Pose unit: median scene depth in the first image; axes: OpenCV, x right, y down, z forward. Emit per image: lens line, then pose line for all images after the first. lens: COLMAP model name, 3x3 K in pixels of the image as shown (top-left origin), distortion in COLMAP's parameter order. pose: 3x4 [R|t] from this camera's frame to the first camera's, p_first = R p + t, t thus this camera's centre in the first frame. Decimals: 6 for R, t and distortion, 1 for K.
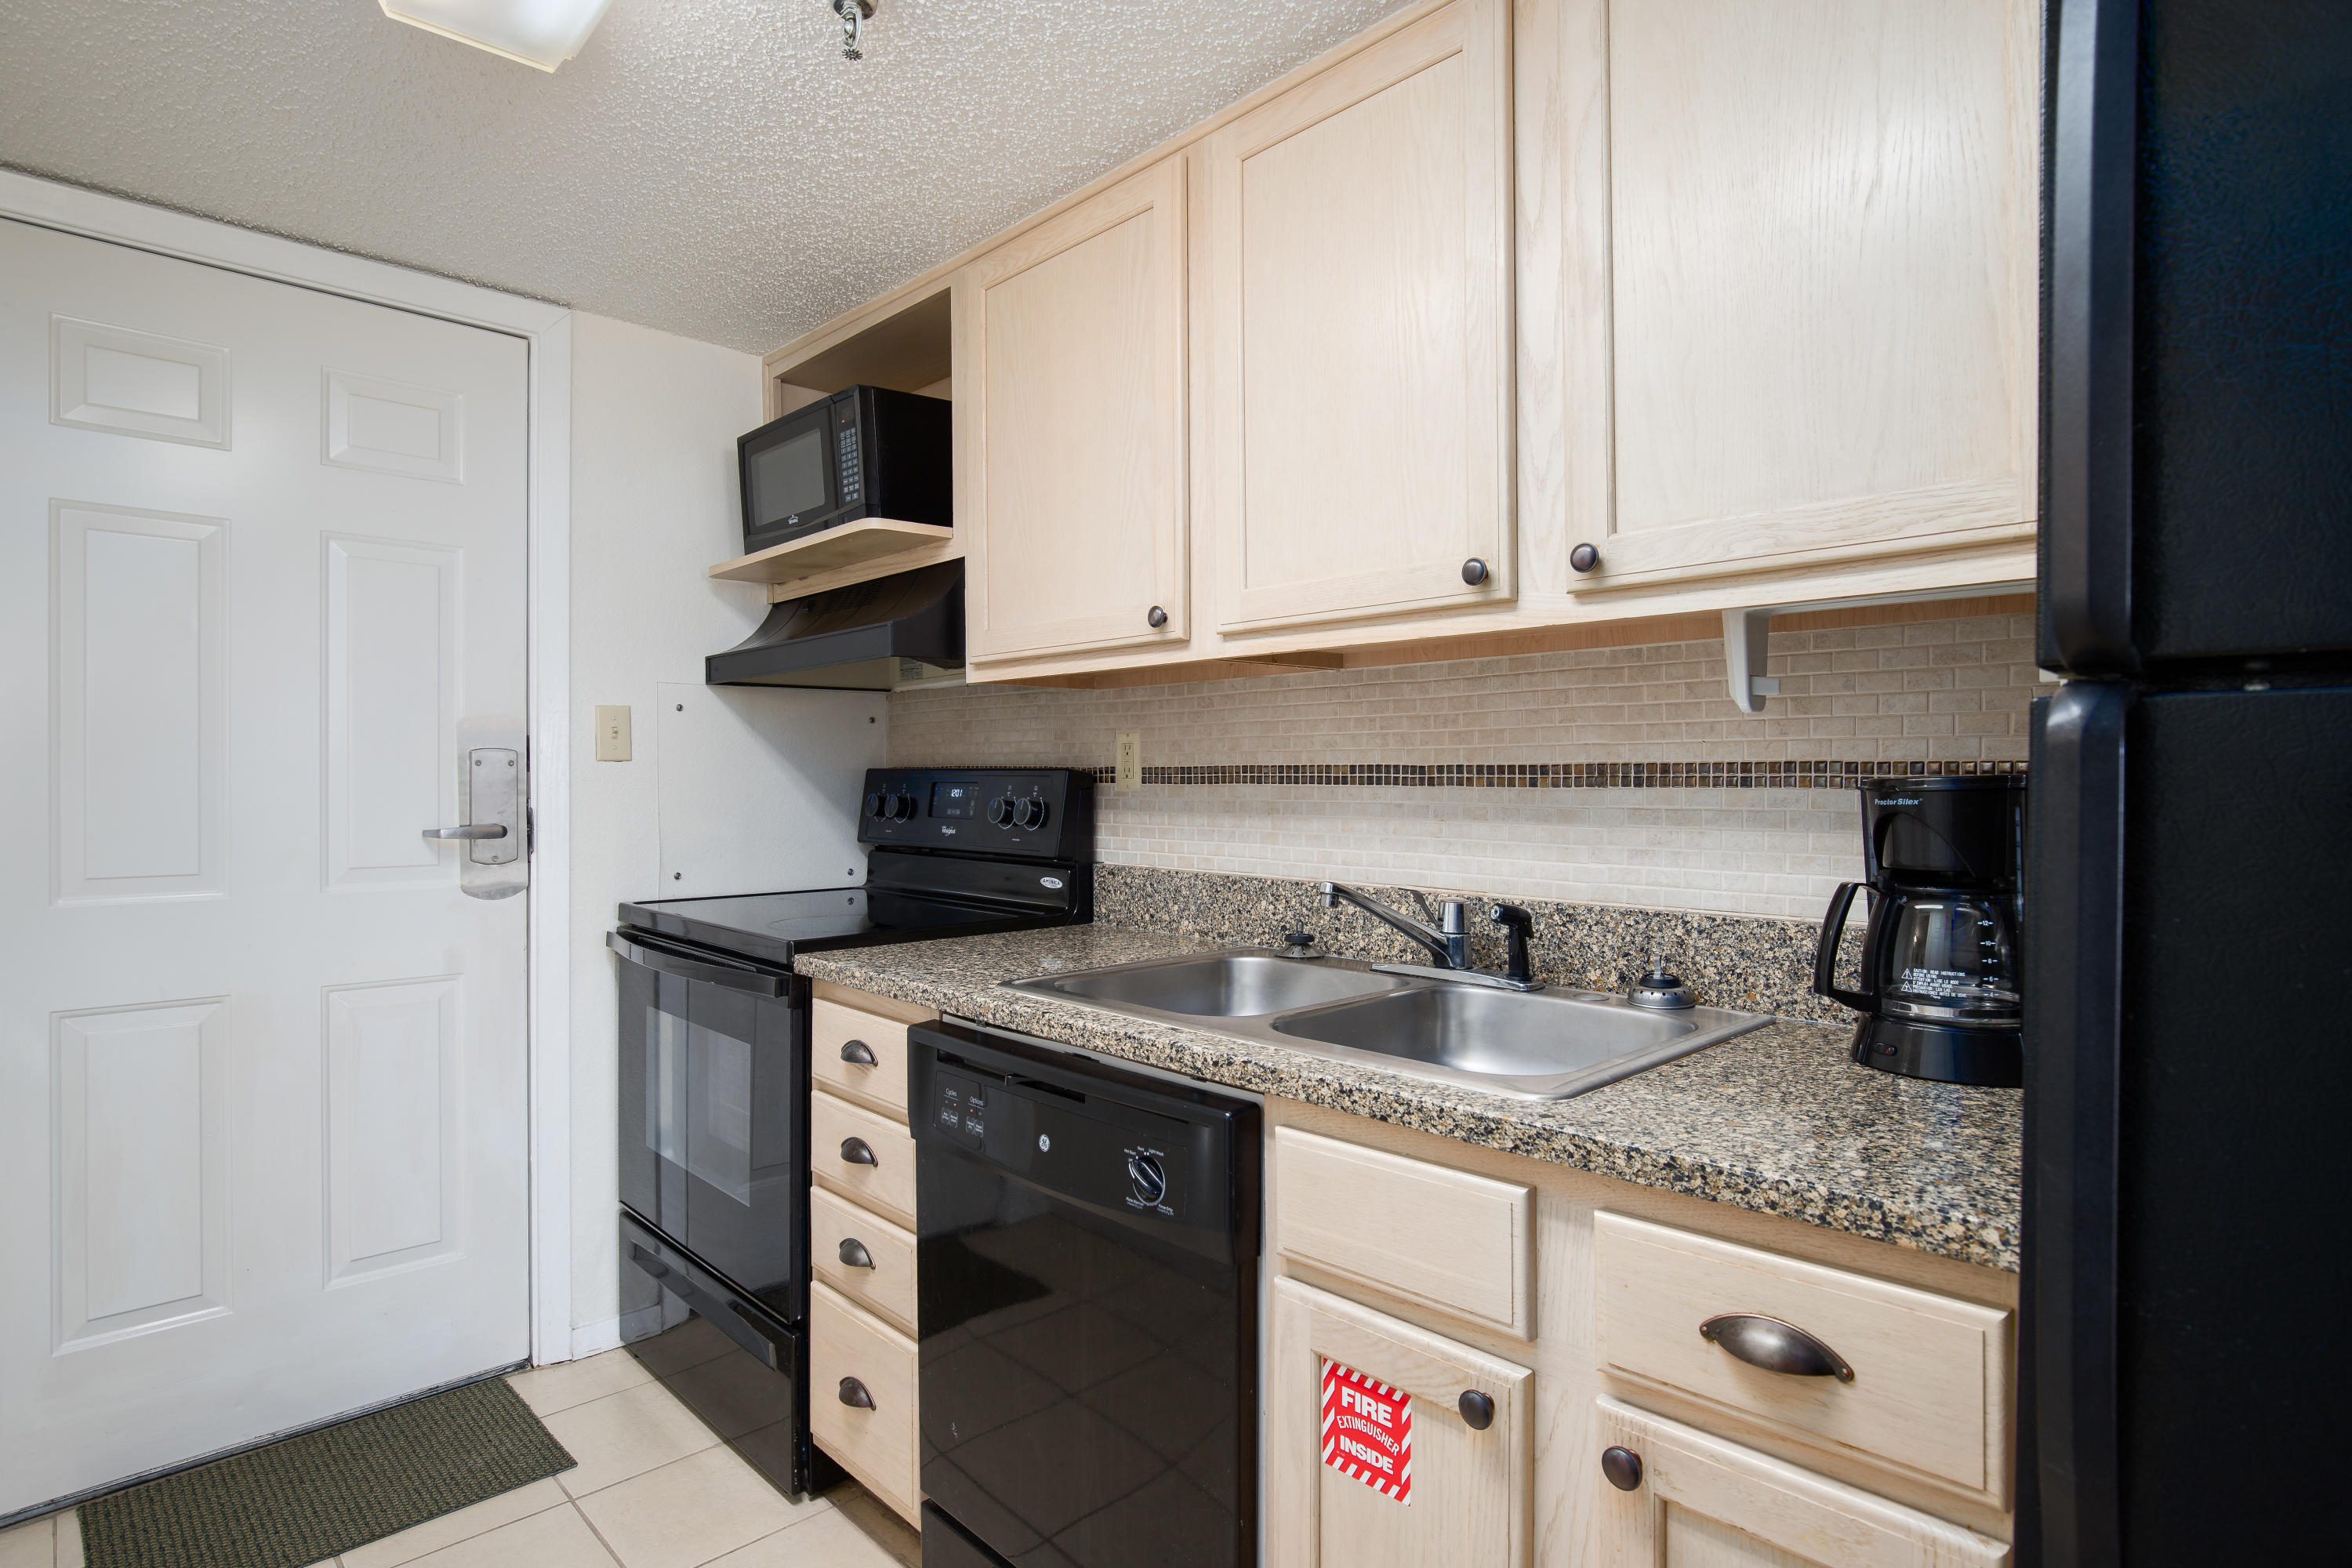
lens RADIAL K [[1198.7, 0, 1180.8], [0, 1198.7, 772.9], [0, 0, 1]] dist [-0.015694, -0.001460]
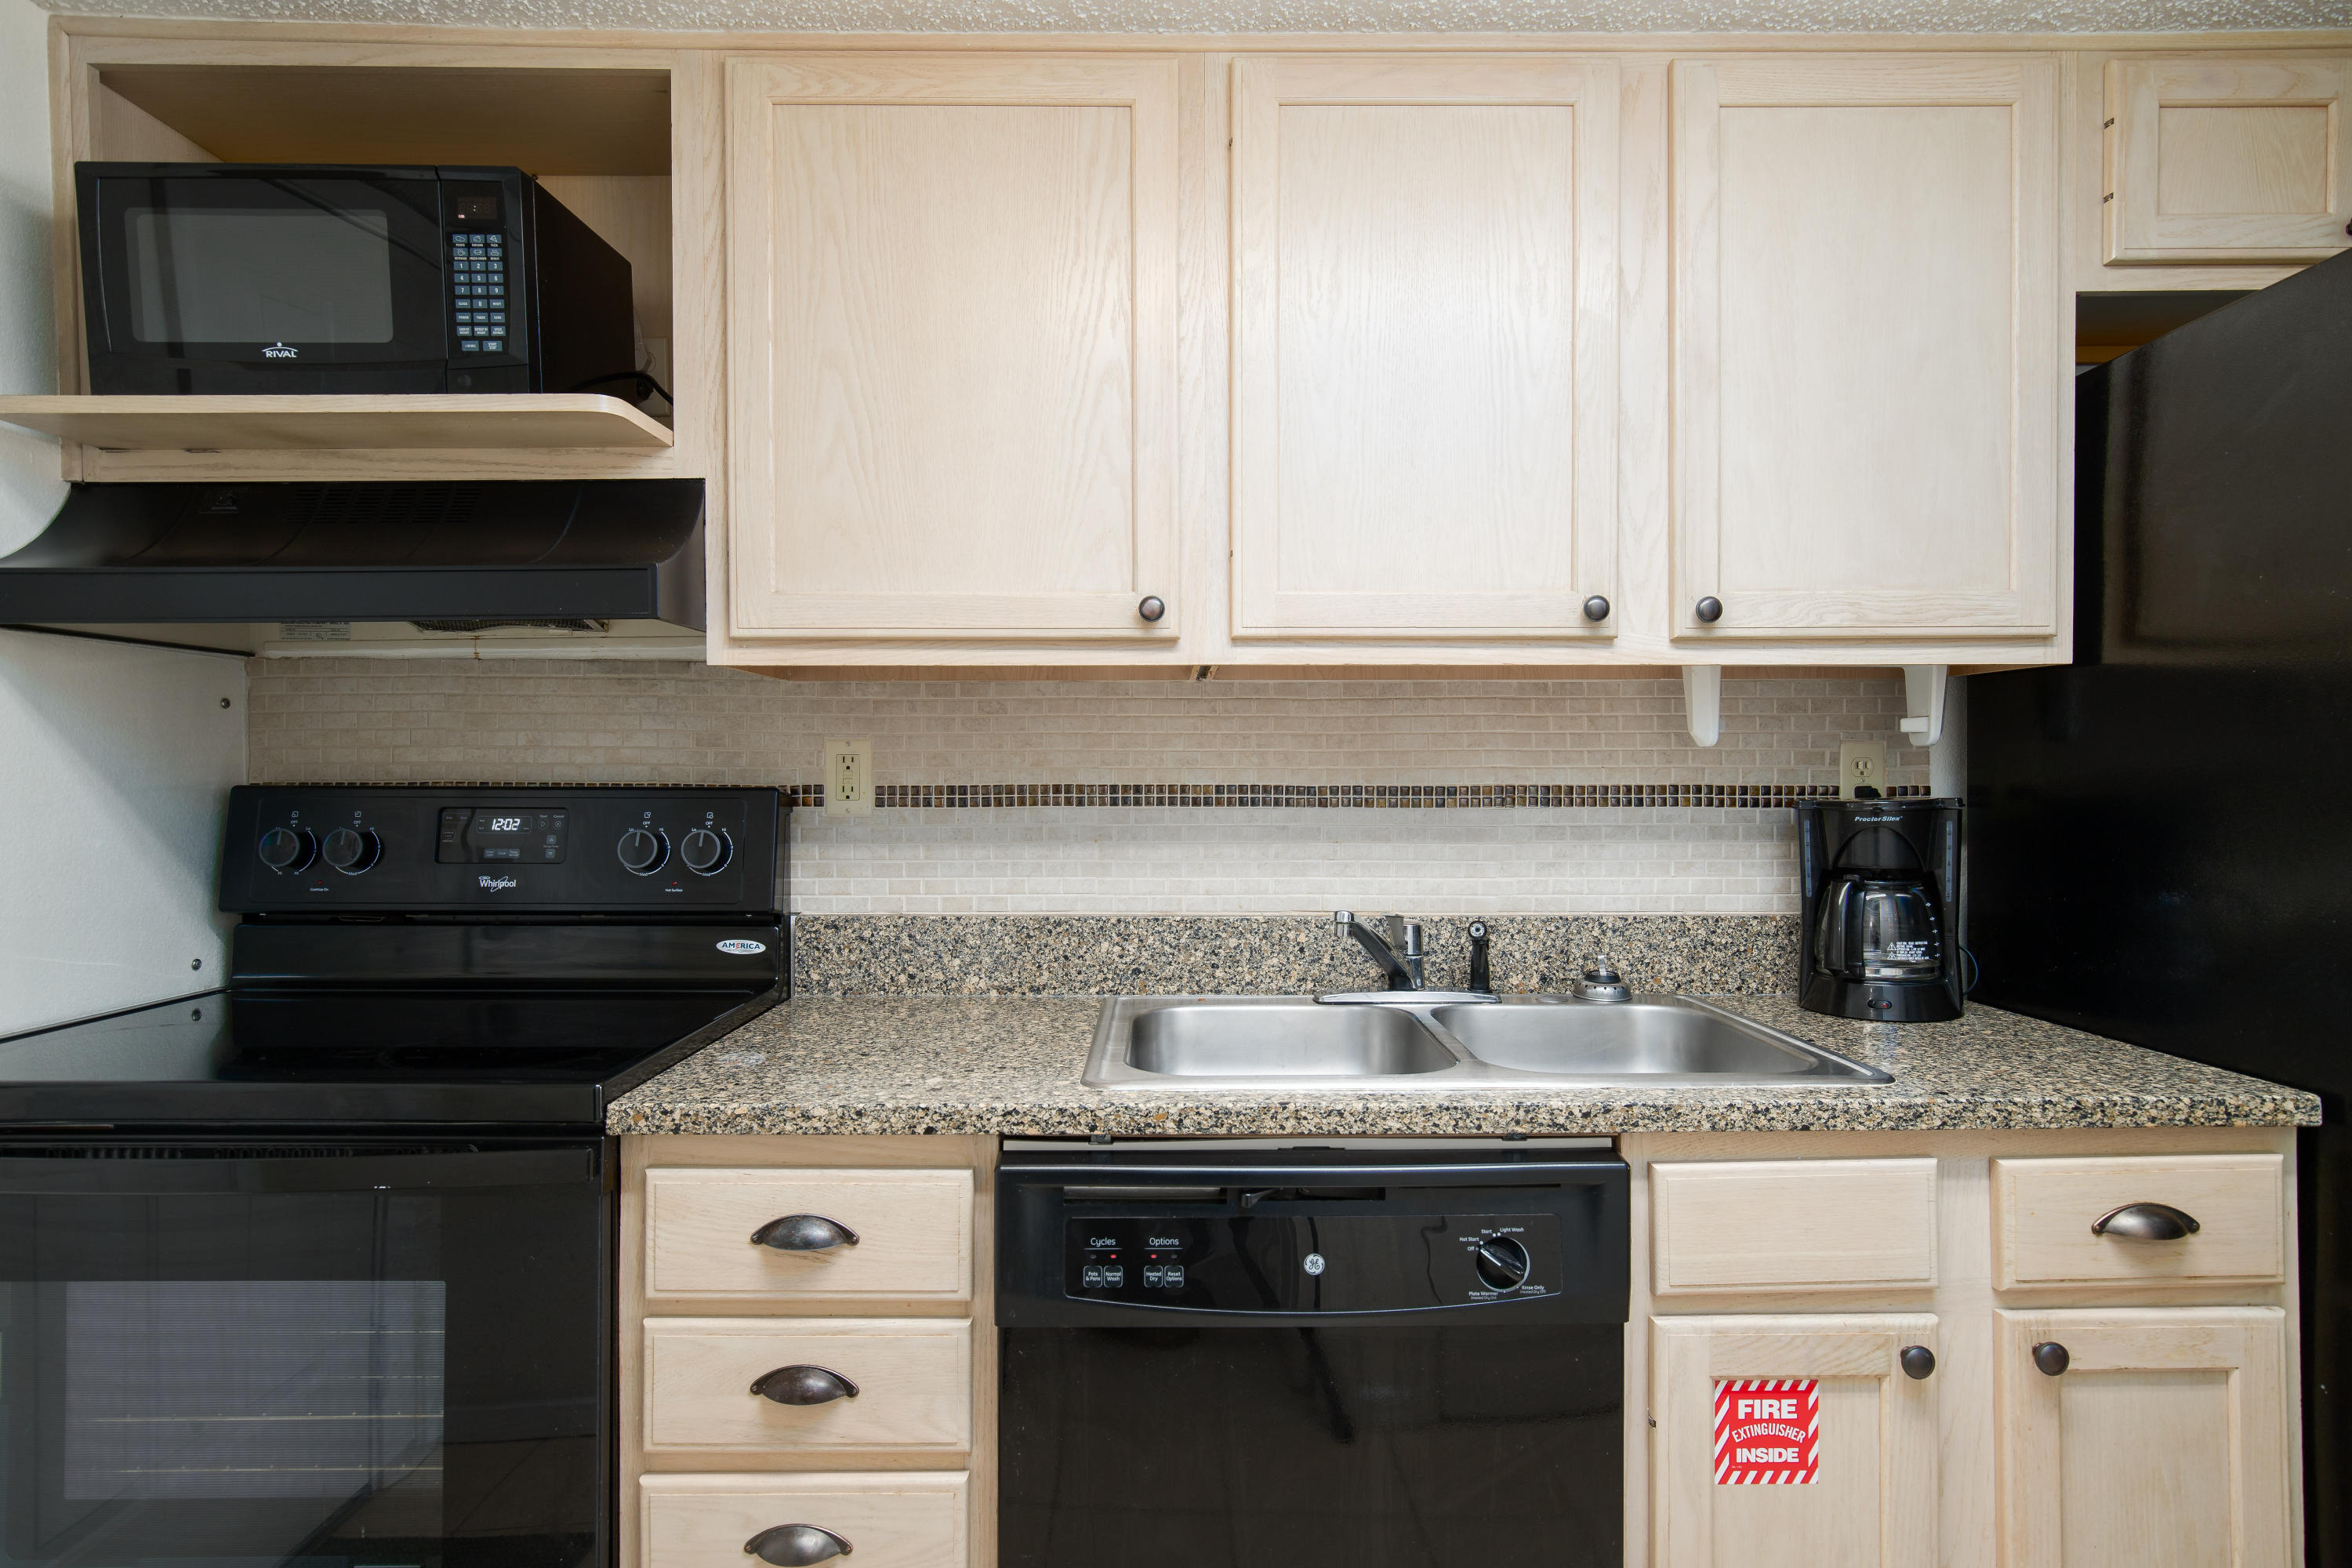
lens RADIAL K [[1275.4, 0, 1172.1], [0, 1275.4, 770.5], [0, 0, 1]] dist [-0.002759, 0.001108]
pose [[0.692114, 0.002946, 0.721782, -0.628615], [-0.001399, 0.999995, -0.002740, -0.016024], [-0.721787, 0.000887, 0.692115, 0.373064]]
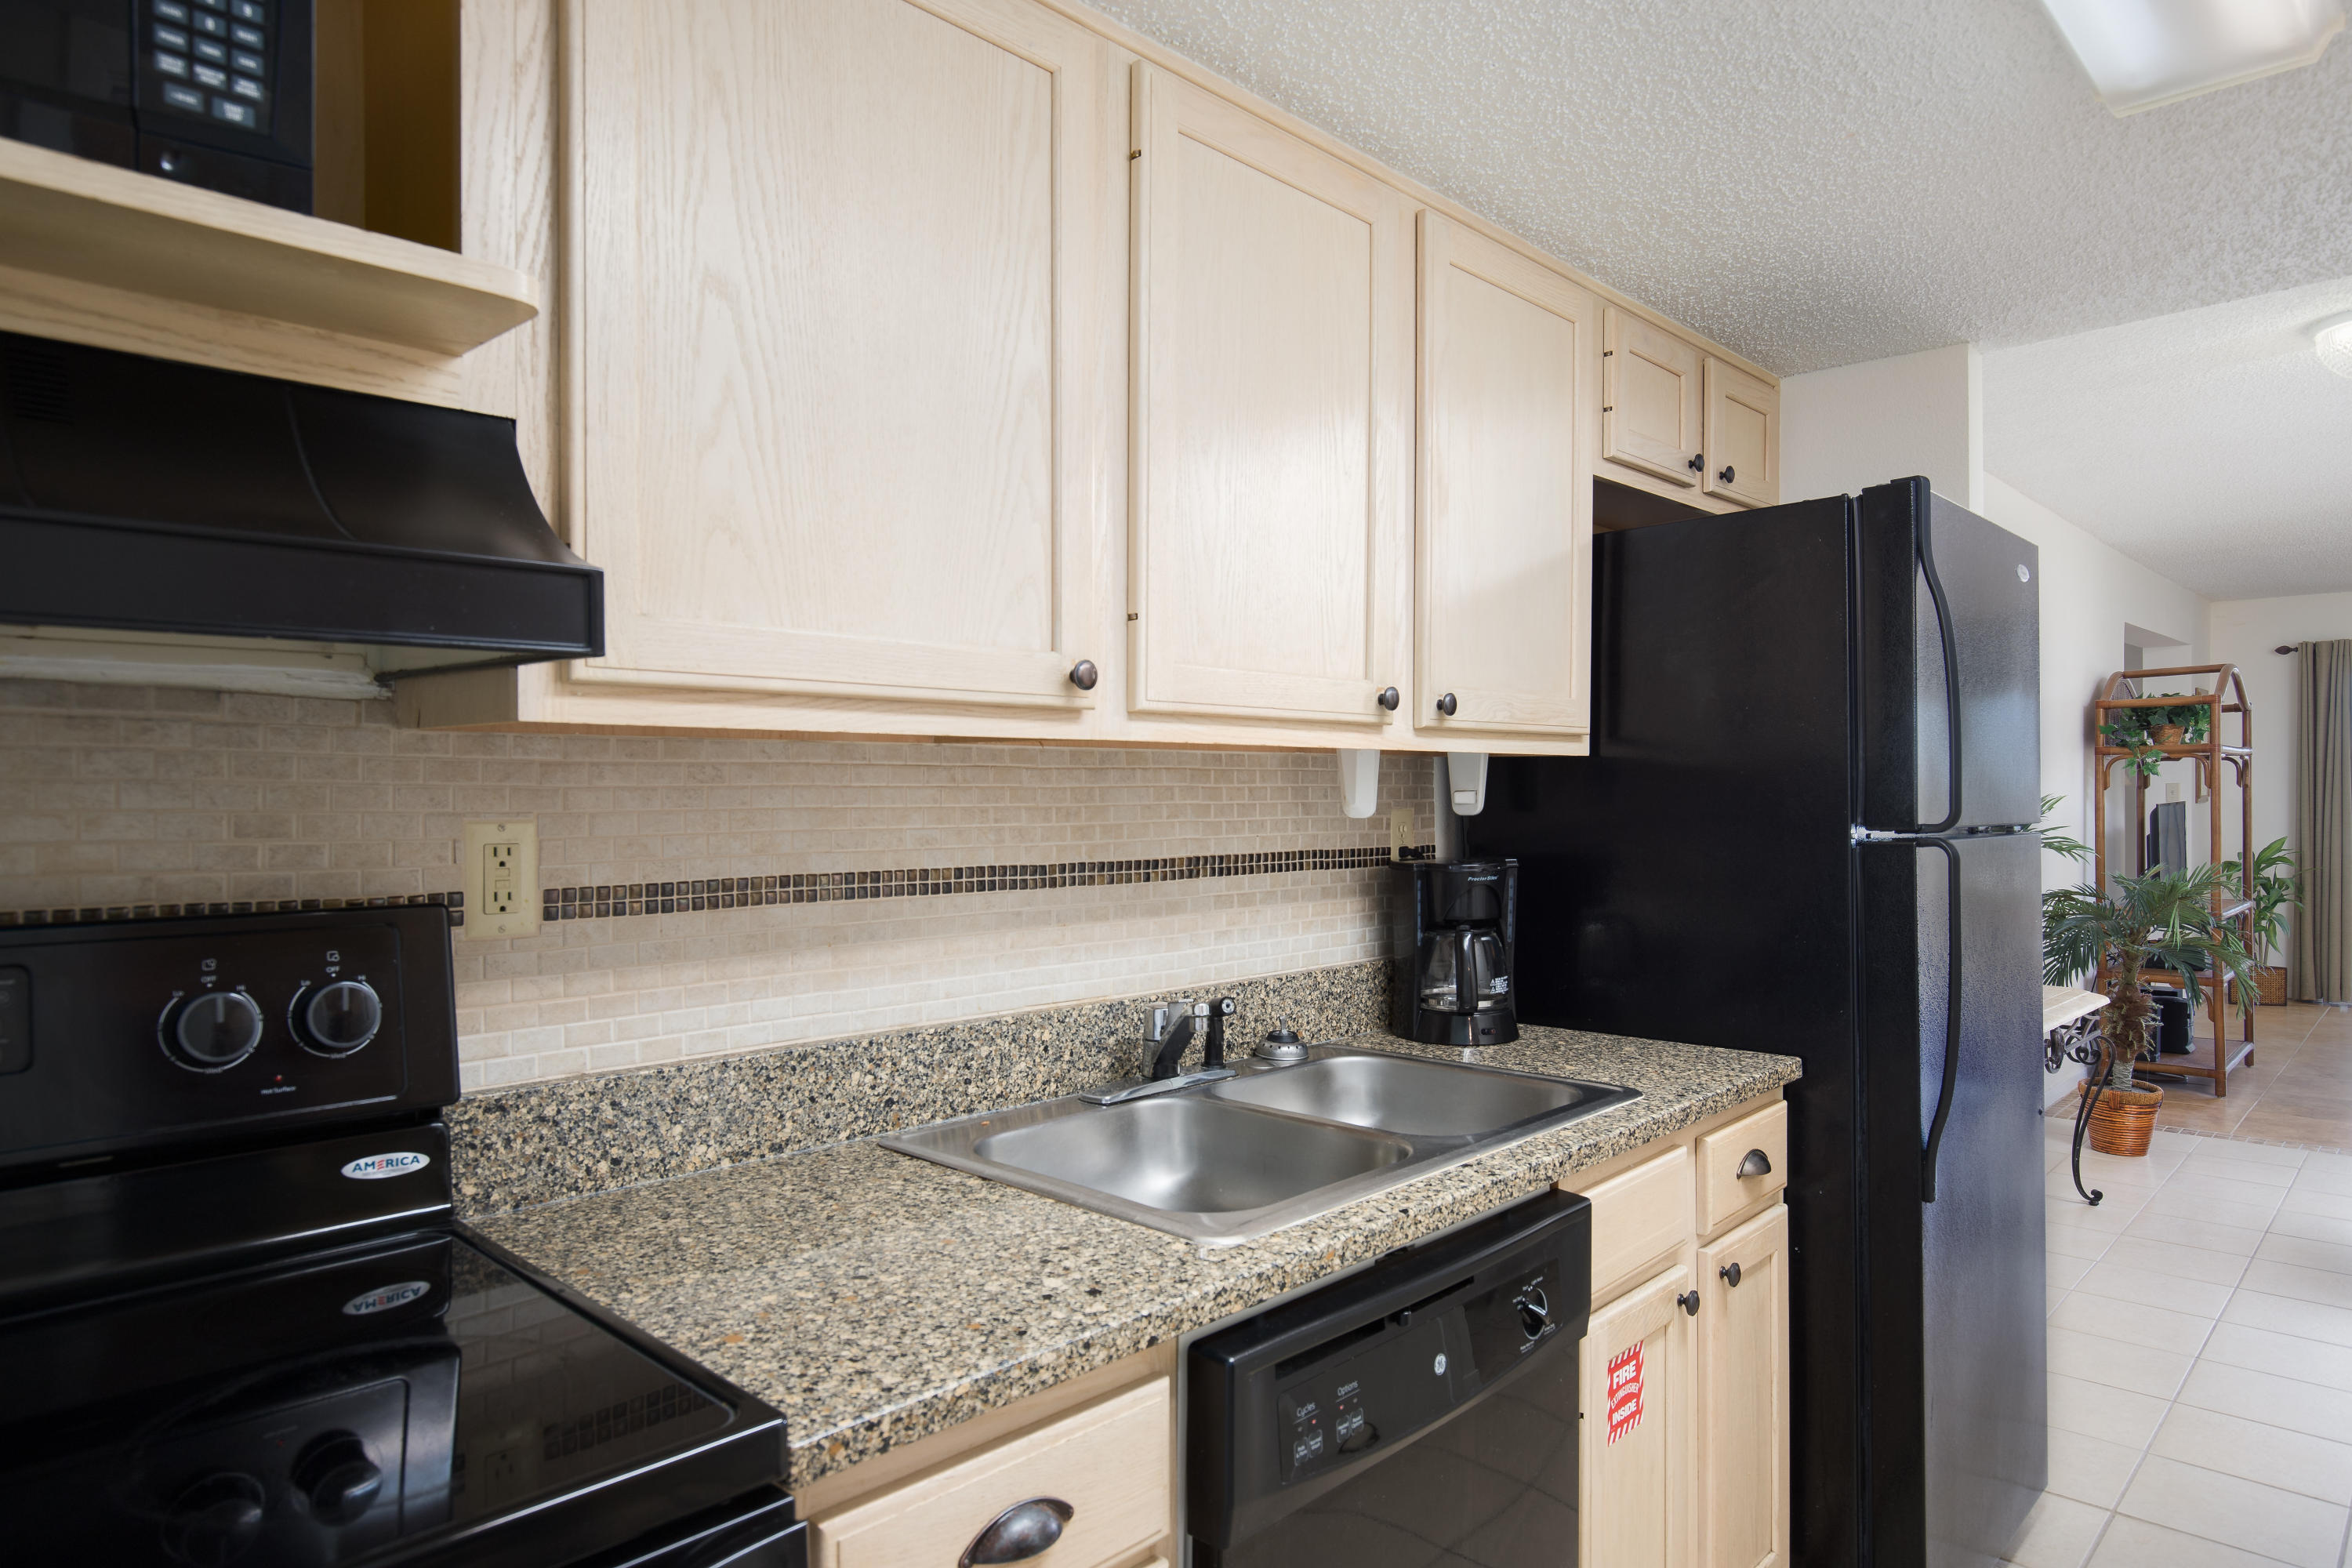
lens RADIAL K [[1394.2, 0, 1174.7], [0, 1394.2, 795.2], [0, 0, 1]] dist [-0.006963, -0.000886]
pose [[-0.033292, -0.003759, 0.999439, -0.821480], [-0.001375, 0.999992, 0.003716, -0.061356], [-0.999445, -0.001250, -0.033297, 0.951084]]
